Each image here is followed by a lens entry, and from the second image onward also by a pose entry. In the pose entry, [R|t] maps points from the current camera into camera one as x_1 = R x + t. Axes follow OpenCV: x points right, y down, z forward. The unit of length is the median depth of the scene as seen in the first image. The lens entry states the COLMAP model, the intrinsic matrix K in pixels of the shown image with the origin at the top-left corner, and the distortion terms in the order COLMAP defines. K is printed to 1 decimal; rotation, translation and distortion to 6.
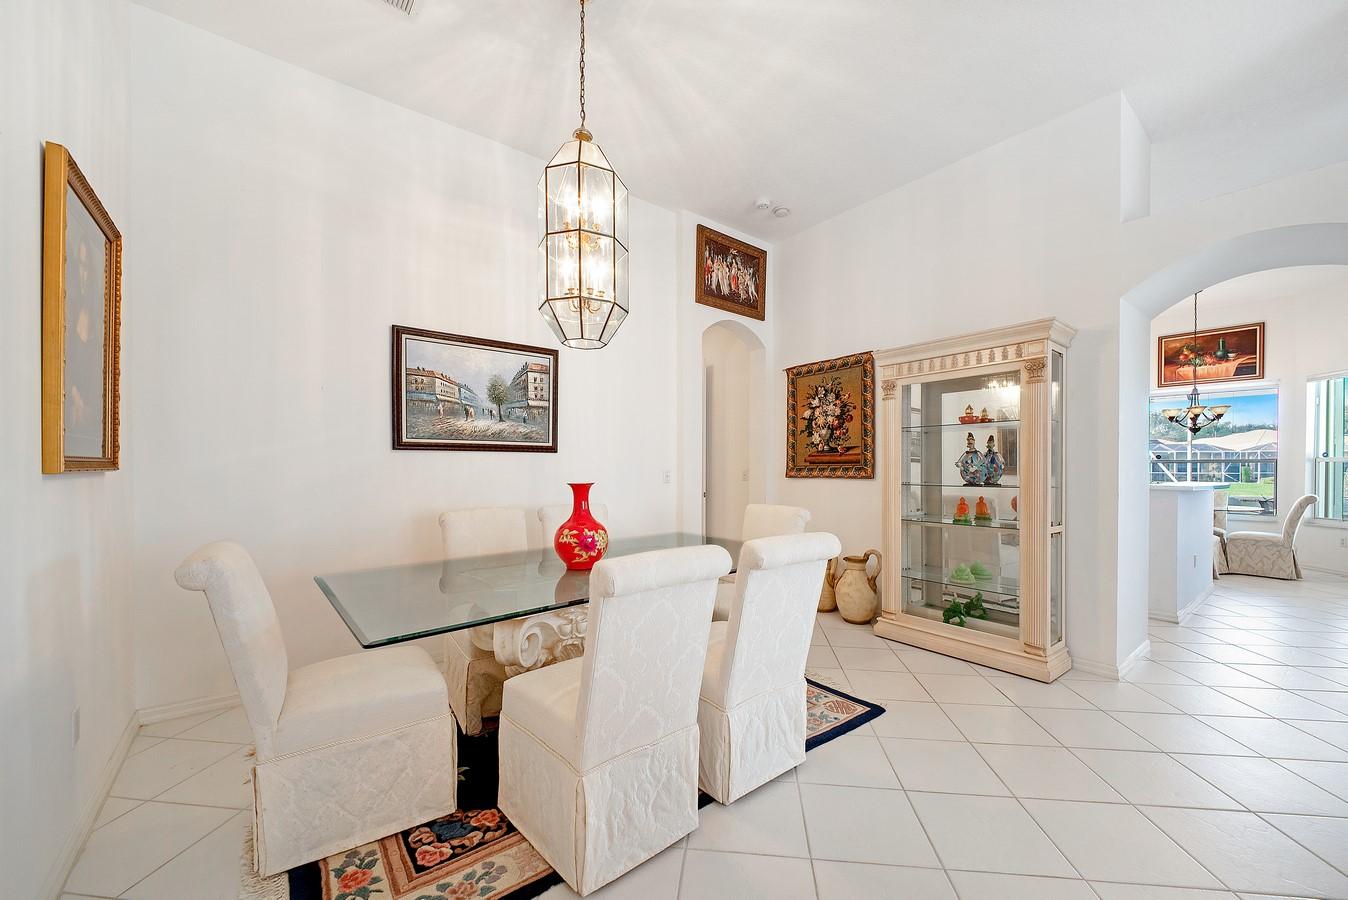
lens RADIAL K [[529.2, 0, 676.1], [0, 529.2, 467.8], [0, 0, 1]] dist [0.059167, -0.024993]
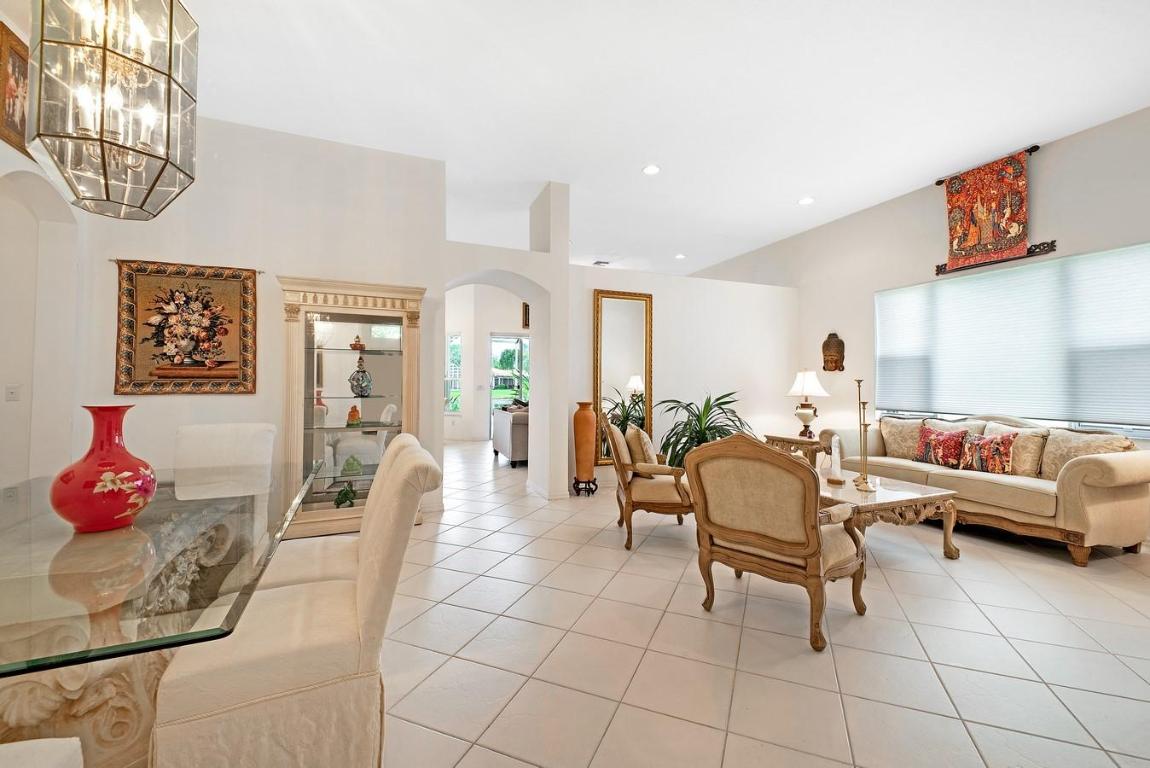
lens RADIAL K [[472.3, 0, 582.5], [0, 472.3, 372.4], [0, 0, 1]] dist [0.039718, -0.023687]
pose [[0.262261, 0.027671, 0.964600, -0.333906], [-0.004533, 0.999613, -0.027443, 0.001824], [-0.964986, 0.002825, 0.262285, 0.137644]]
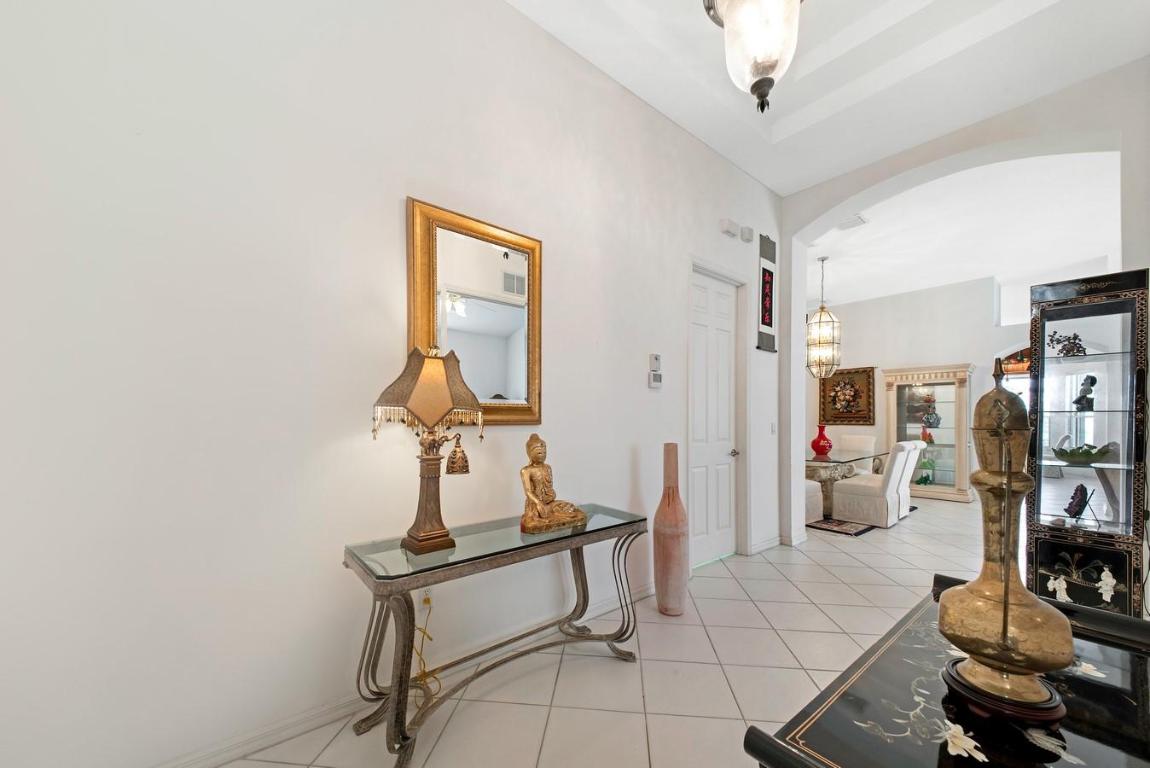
lens RADIAL K [[465.5, 0, 533.2], [0, 465.5, 419.7], [0, 0, 1]] dist [0.000201, -0.000167]
pose [[0.999994, 0.002391, -0.002452, -0.964047], [-0.002397, 0.999994, -0.002364, 0.006207], [0.002446, 0.002370, 0.999994, -0.861409]]
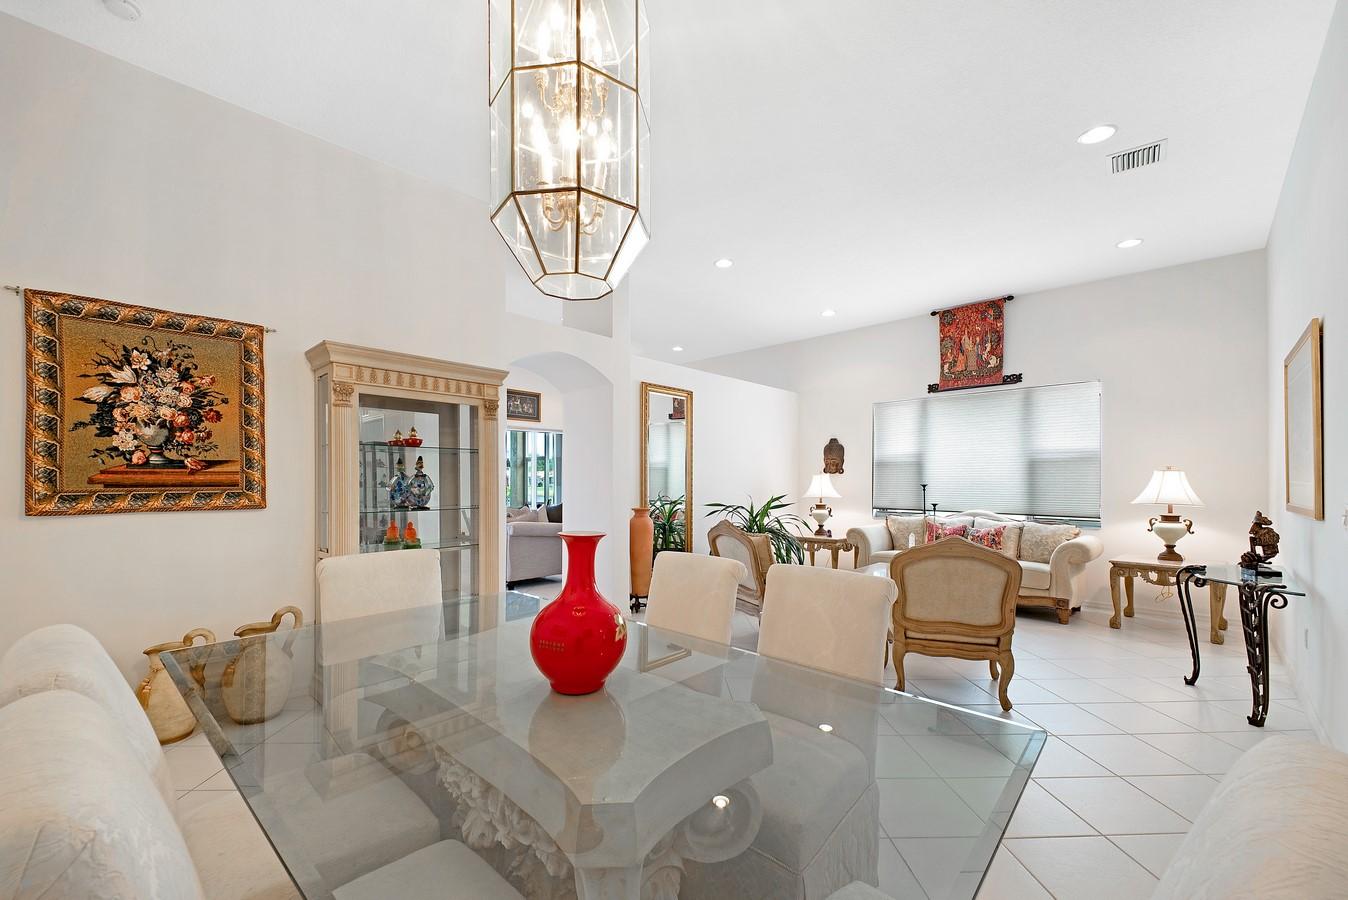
lens RADIAL K [[544.4, 0, 675.8], [0, 544.4, 480.8], [0, 0, 1]] dist [0.028956, -0.014048]
pose [[-0.155427, 0.003740, 0.987840, -0.407226], [-0.001285, 0.999991, -0.003988, -0.012868], [-0.987847, -0.001889, -0.155420, 0.540550]]
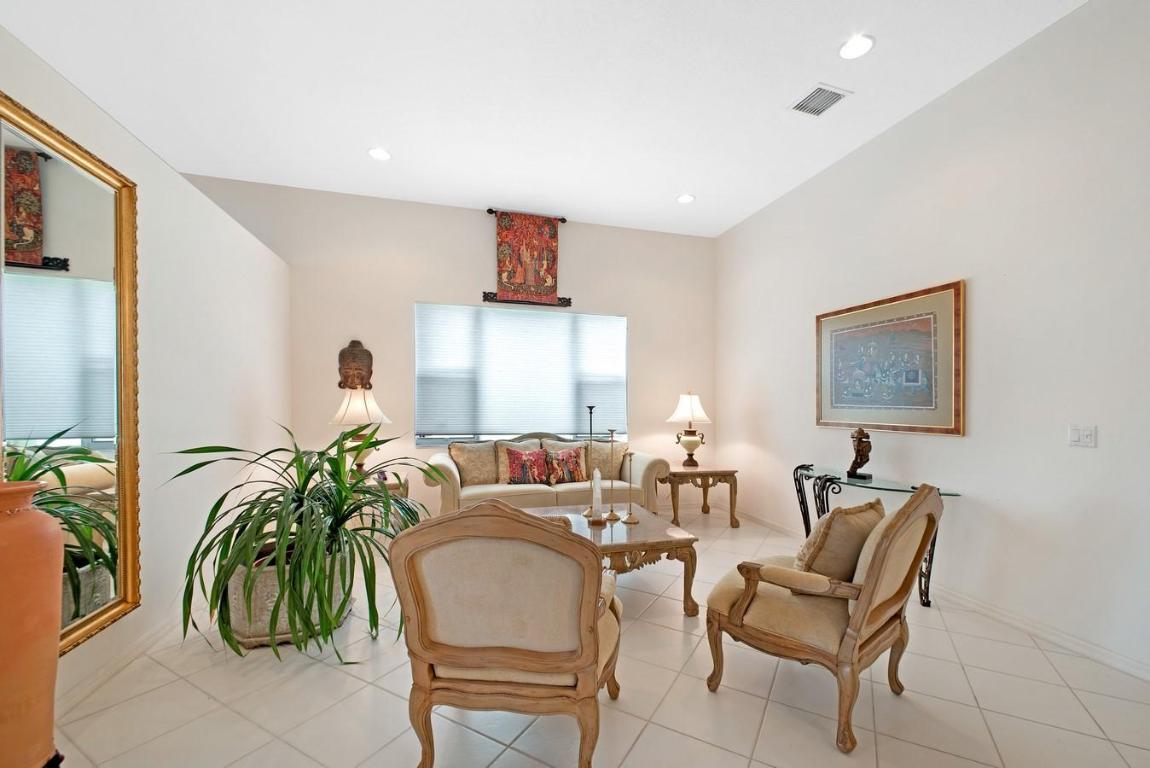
lens RADIAL K [[464.5, 0, 576.5], [0, 464.5, 410.3], [0, 0, 1]] dist [0.028956, -0.014048]
pose [[-0.924890, -0.014088, 0.379974, 0.313558], [-0.008557, 0.999831, 0.016241, -0.016511], [-0.380138, 0.011770, -0.924855, 0.583979]]
